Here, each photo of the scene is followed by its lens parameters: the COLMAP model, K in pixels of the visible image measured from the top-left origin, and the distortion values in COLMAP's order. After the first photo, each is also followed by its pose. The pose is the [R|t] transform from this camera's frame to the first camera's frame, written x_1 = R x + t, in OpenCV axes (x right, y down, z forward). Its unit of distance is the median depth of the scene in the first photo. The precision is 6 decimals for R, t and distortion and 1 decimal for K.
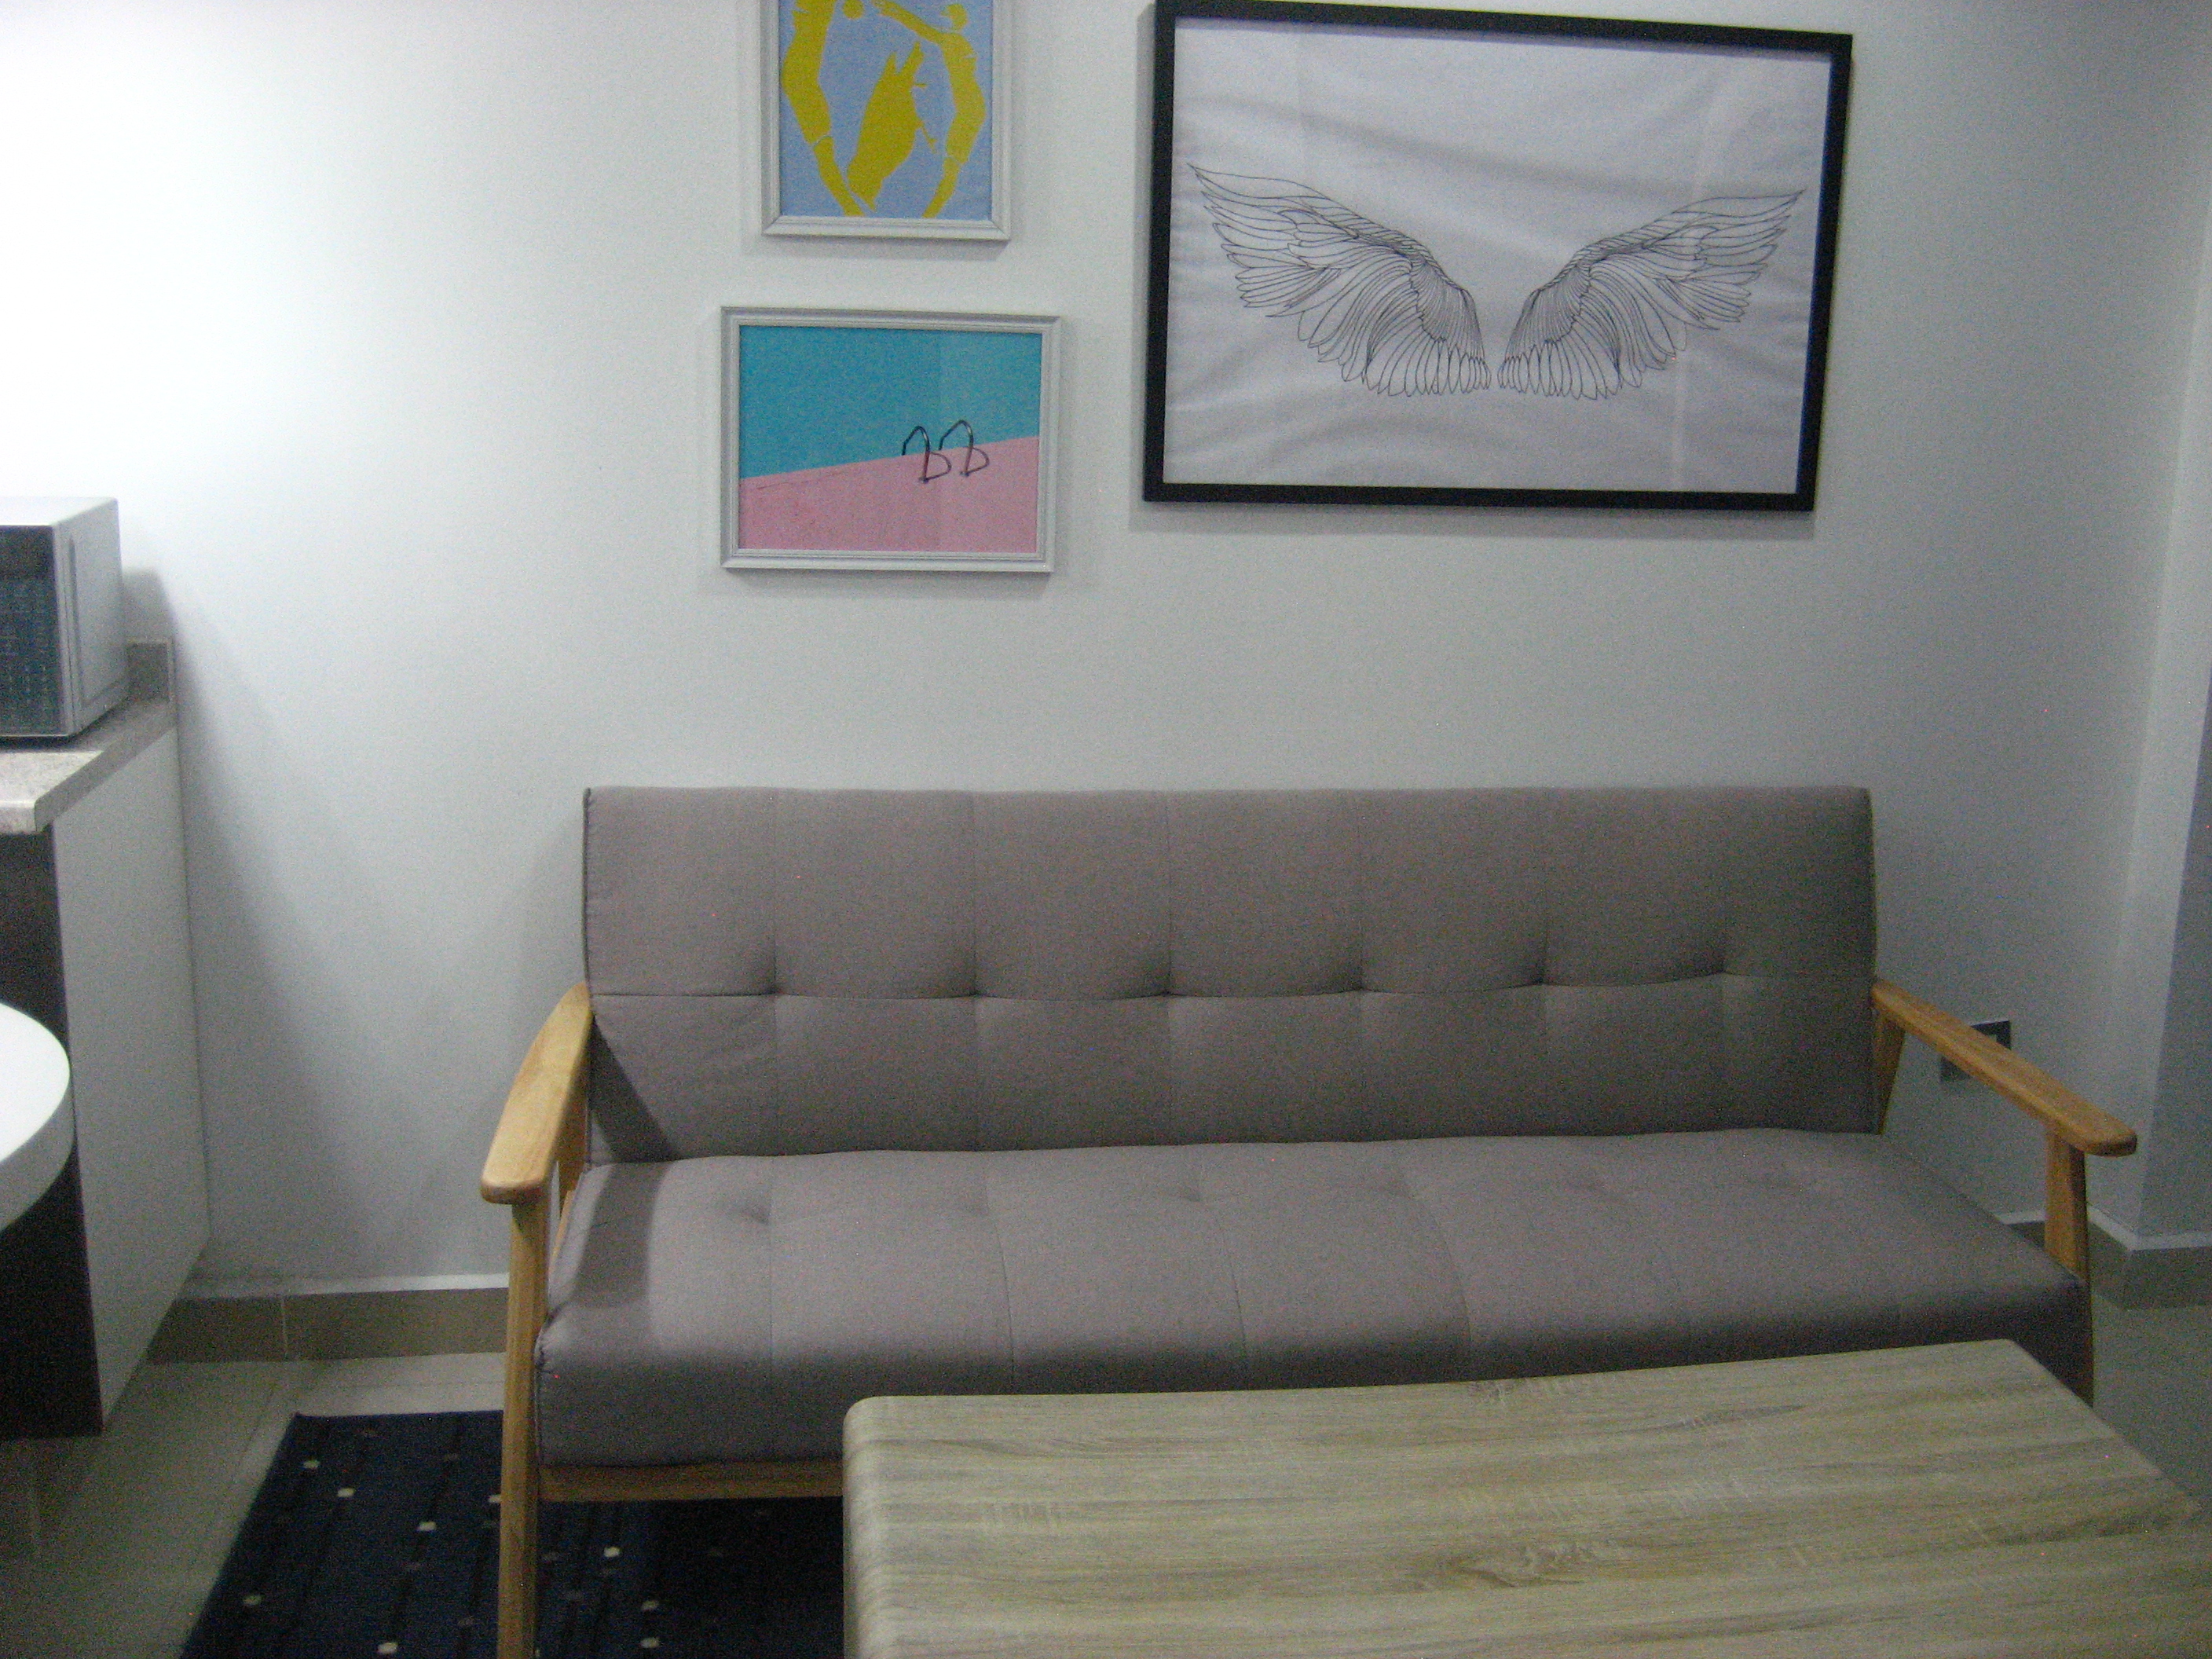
lens RADIAL K [[2289.5, 0, 1113.7], [0, 2289.5, 817.4], [0, 0, 1]] dist [-0.080607, 0.000000]
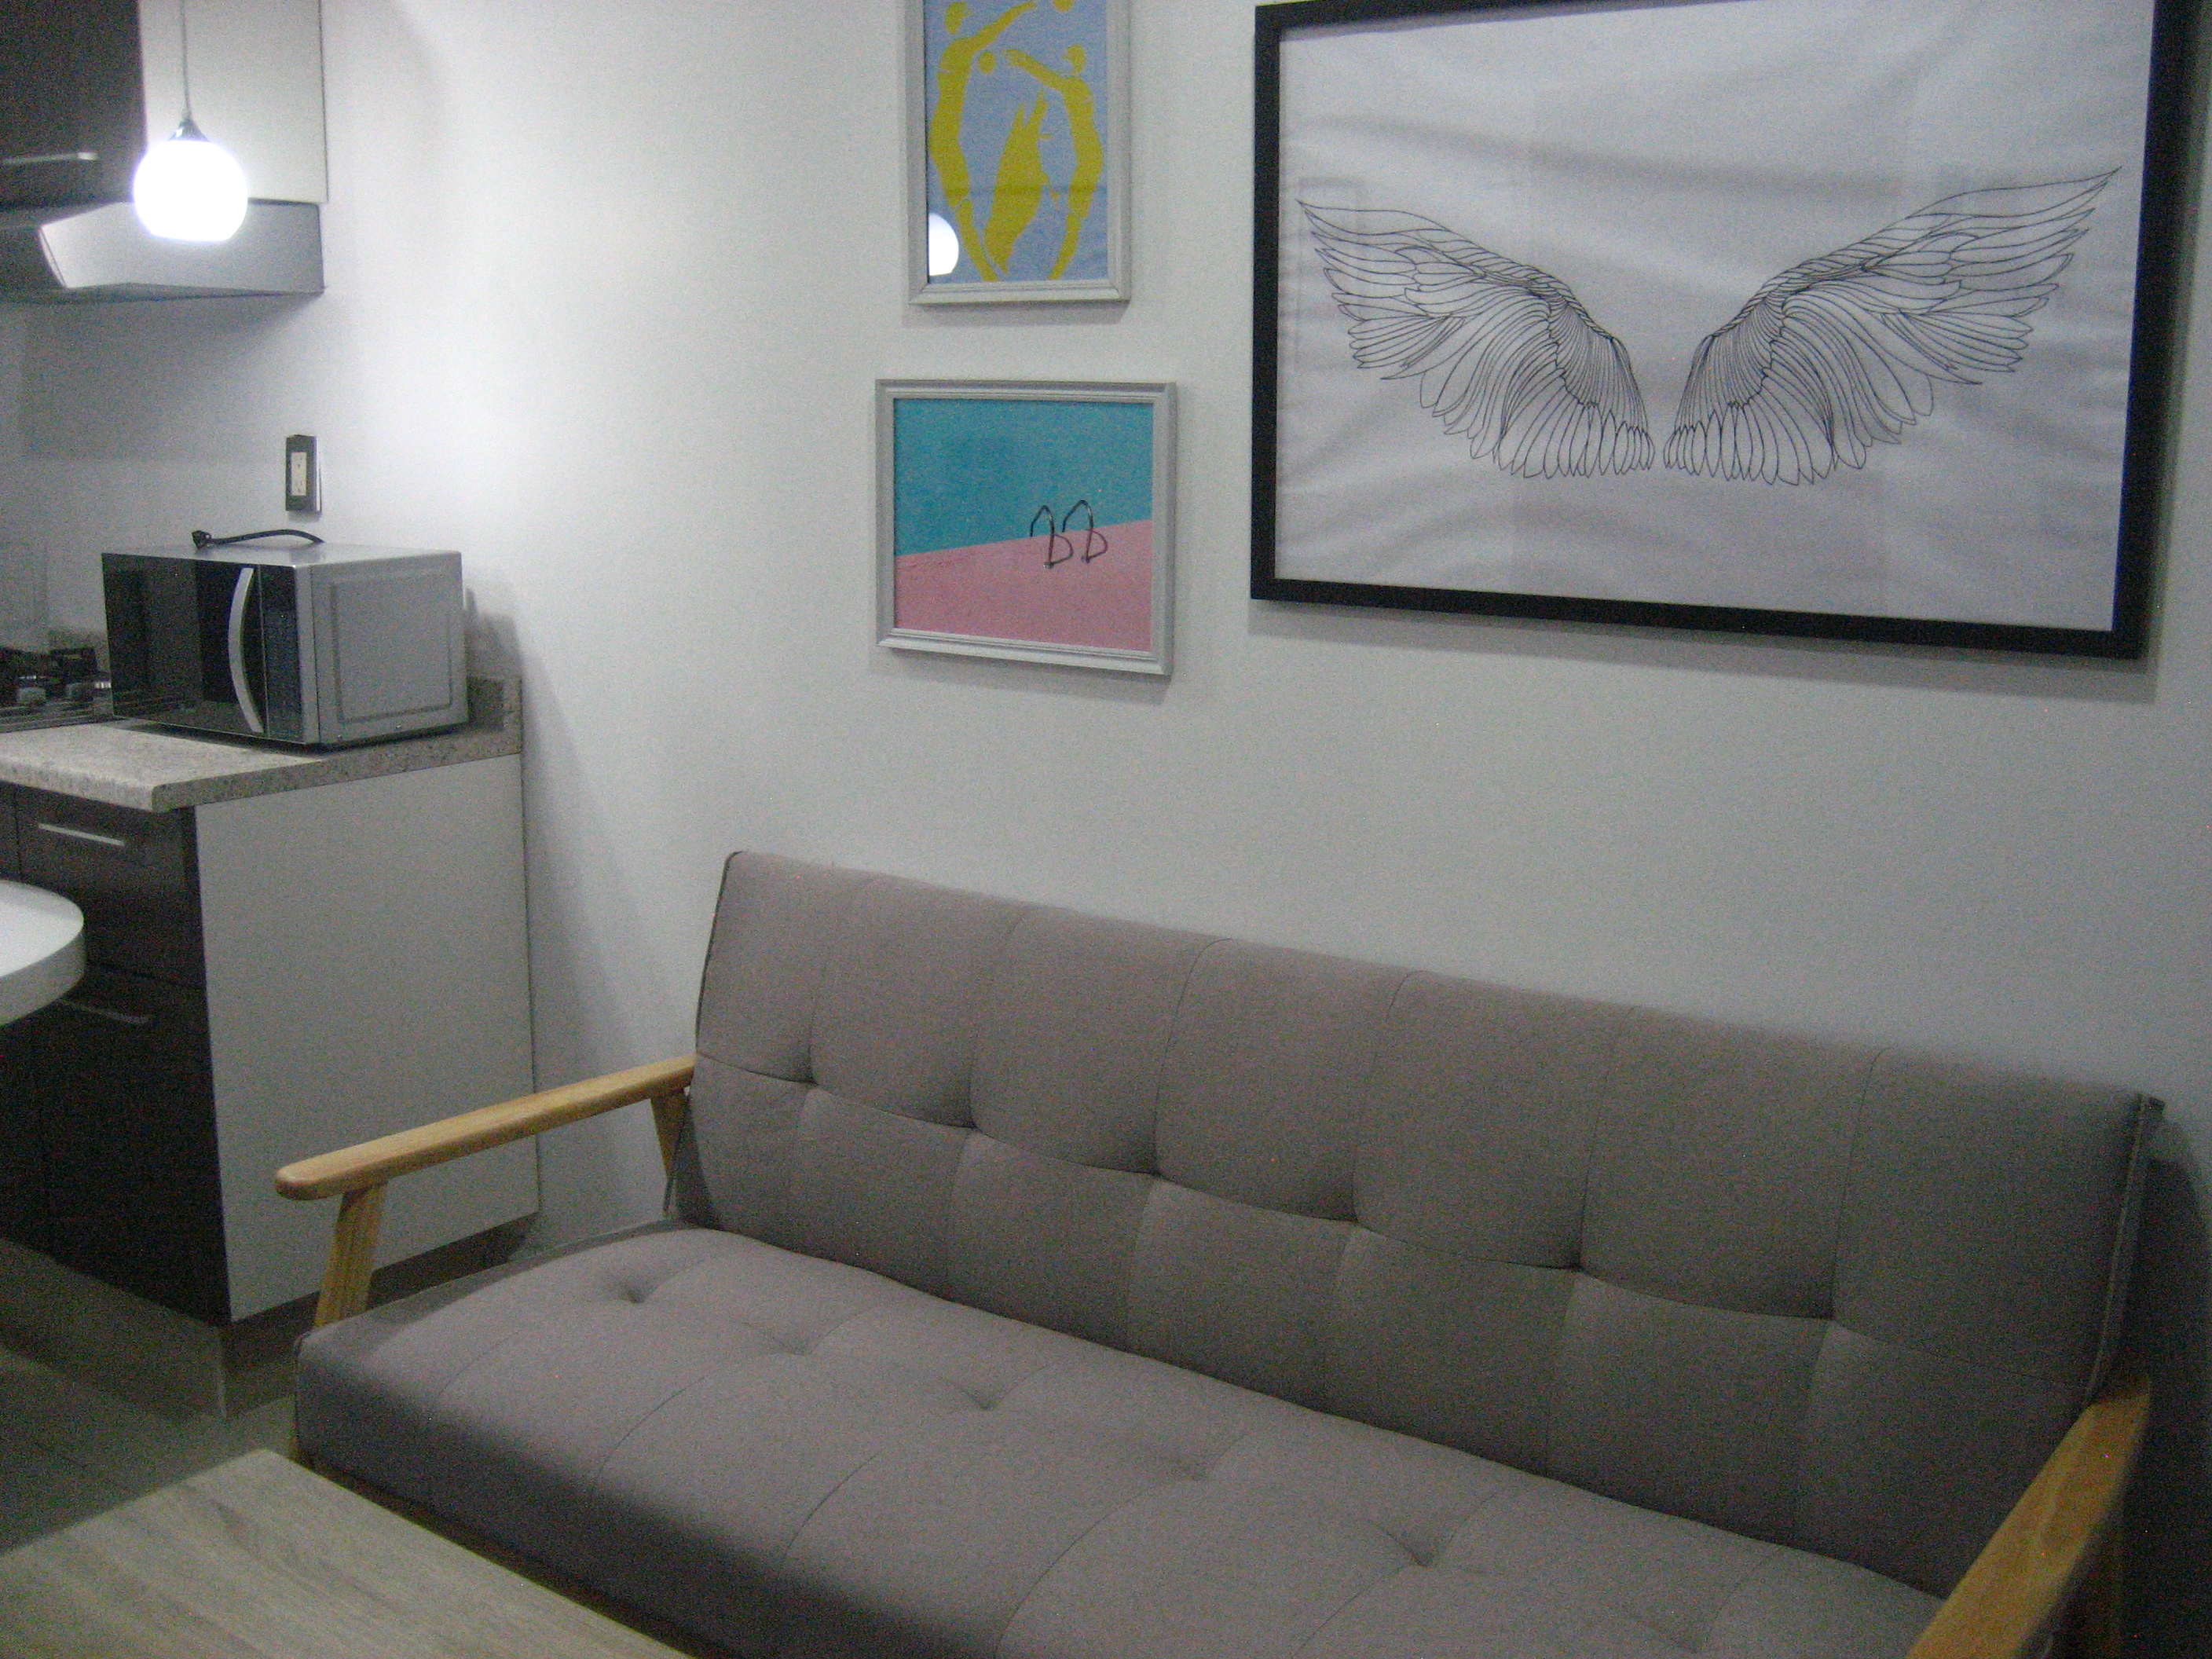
lens RADIAL K [[2289.5, 0, 1100.5], [0, 2289.5, 815.2], [0, 0, 1]] dist [-0.080607, 0.000000]
pose [[0.723643, 0.105638, -0.682042, 0.569556], [-0.141338, 0.989956, 0.003371, -0.054180], [0.675547, 0.093959, 0.731305, 0.352868]]
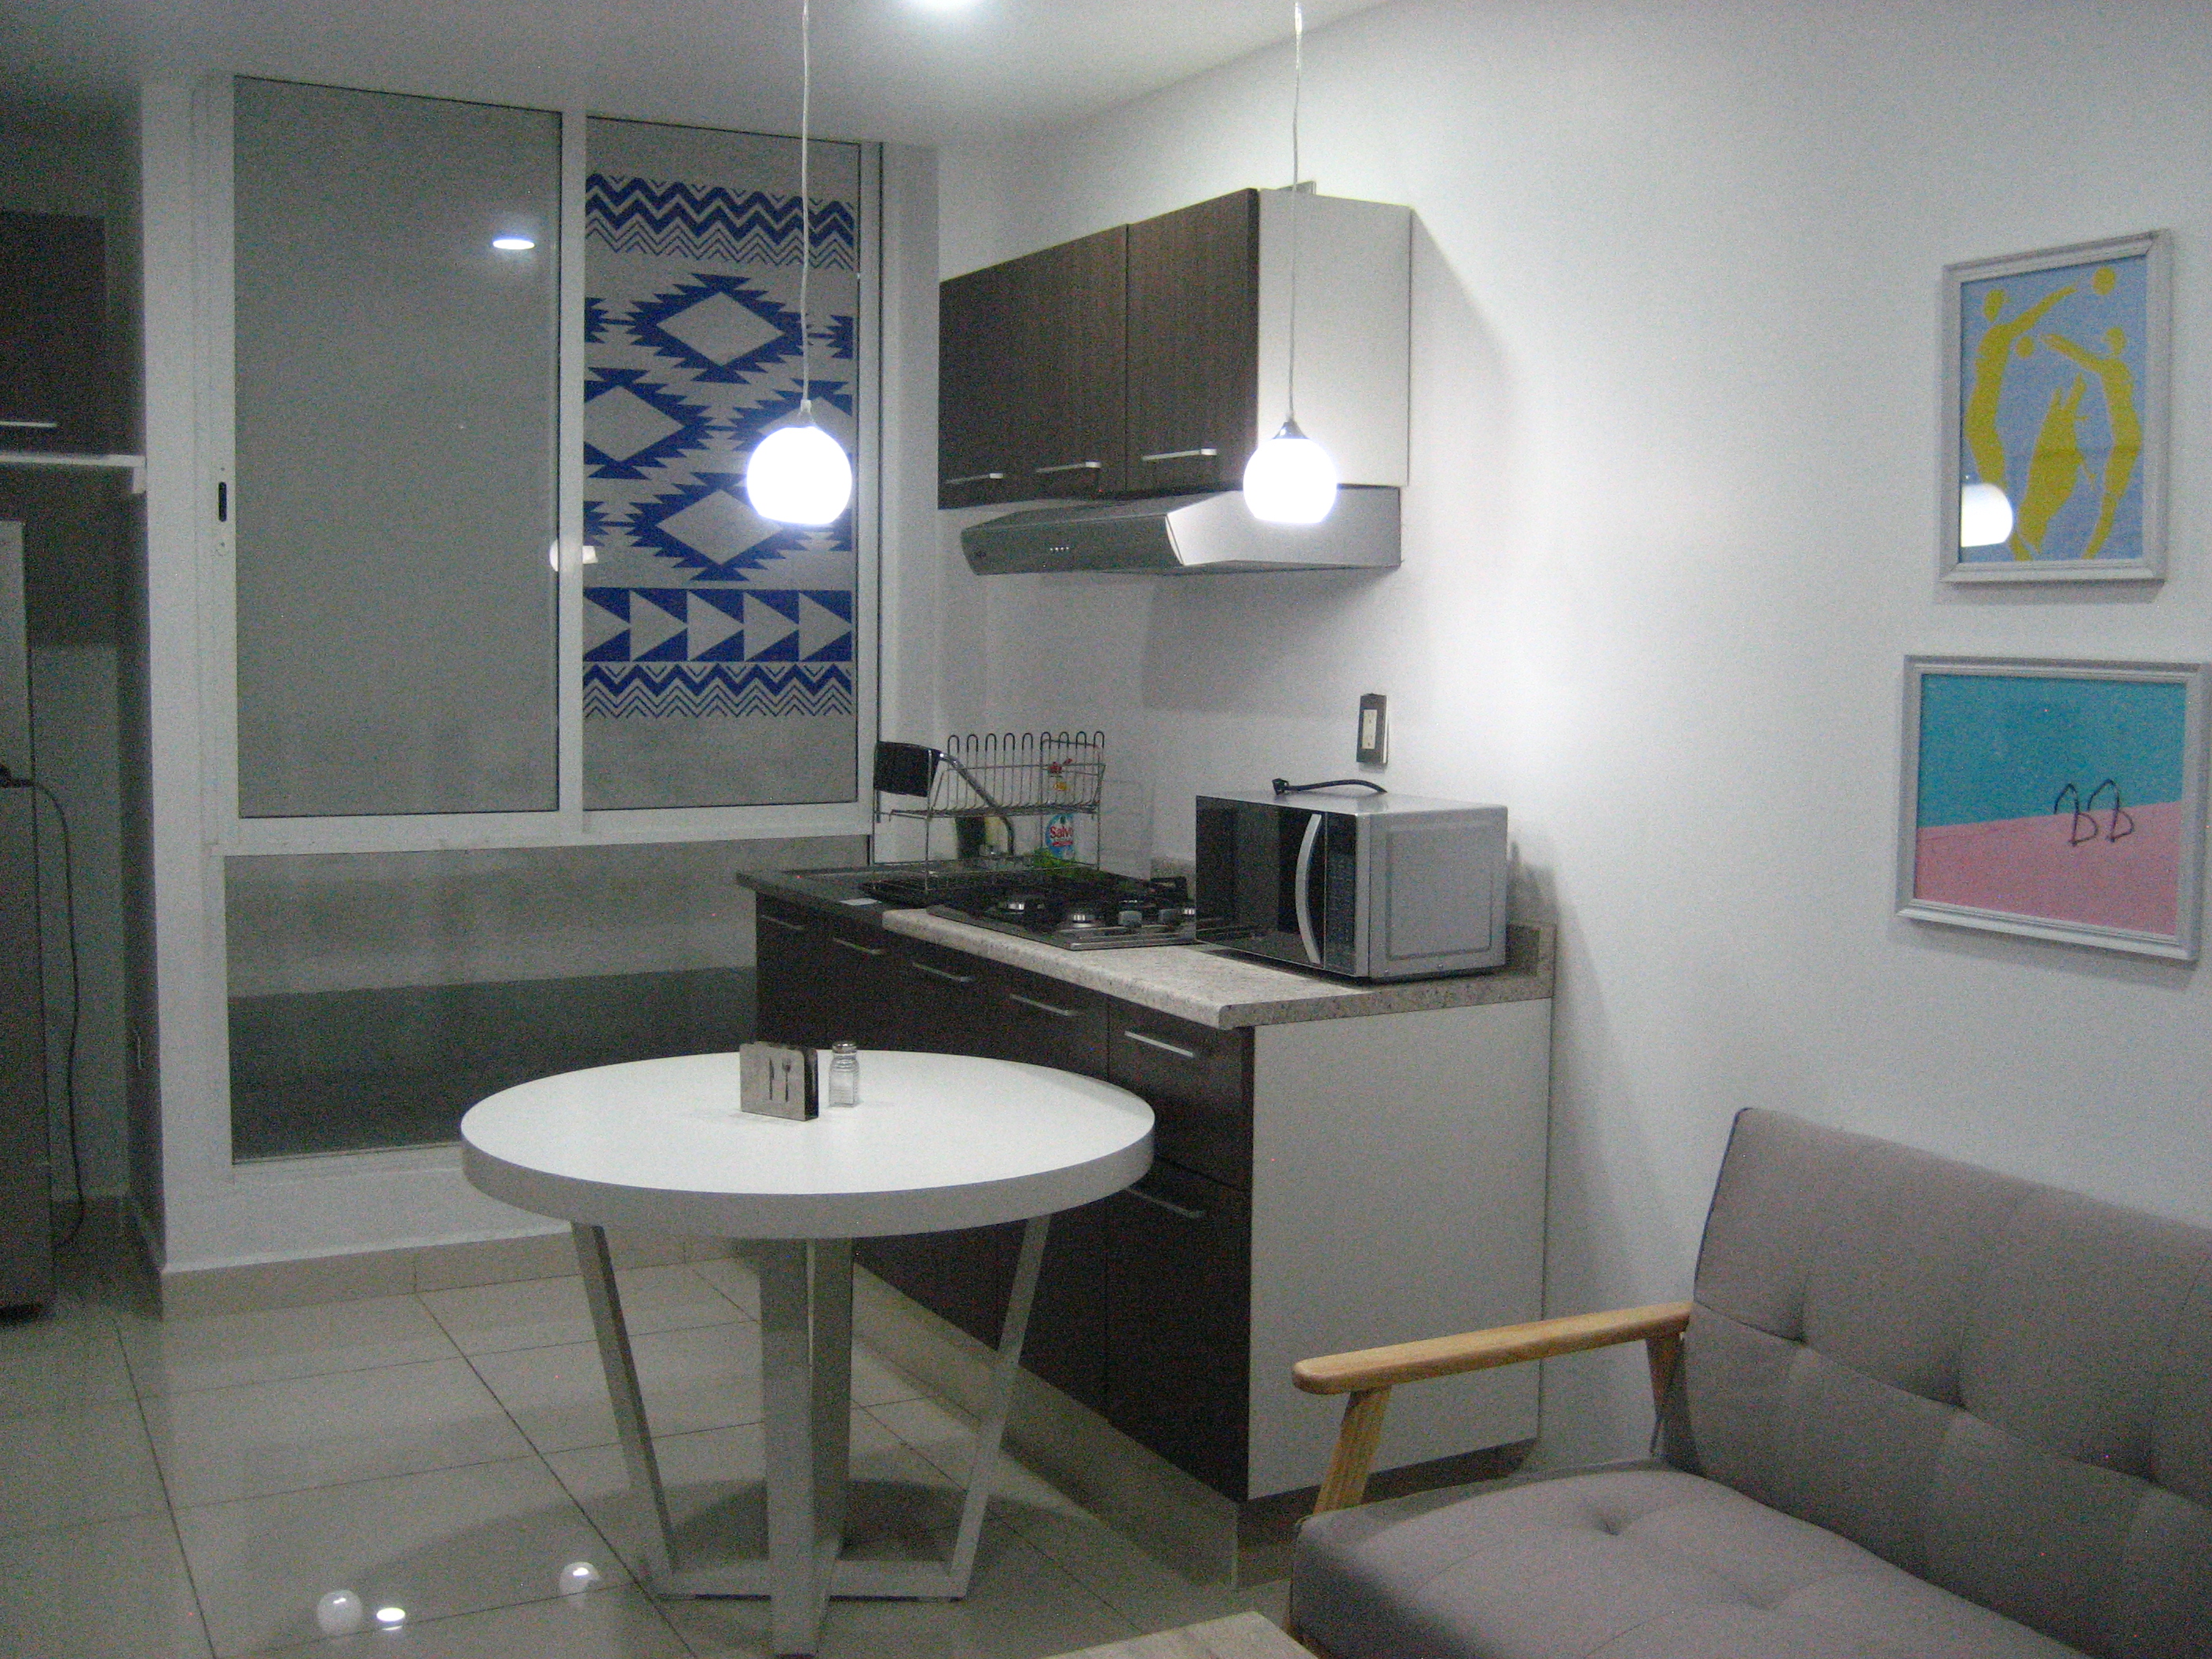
lens RADIAL K [[2289.5, 0, 1143.9], [0, 2289.5, 821.7], [0, 0, 1]] dist [-0.080607, 0.000000]
pose [[0.351546, 0.053879, -0.934619, 0.627281], [-0.202135, 0.979162, -0.019584, -0.063560], [0.914088, 0.195804, 0.355112, 0.342194]]
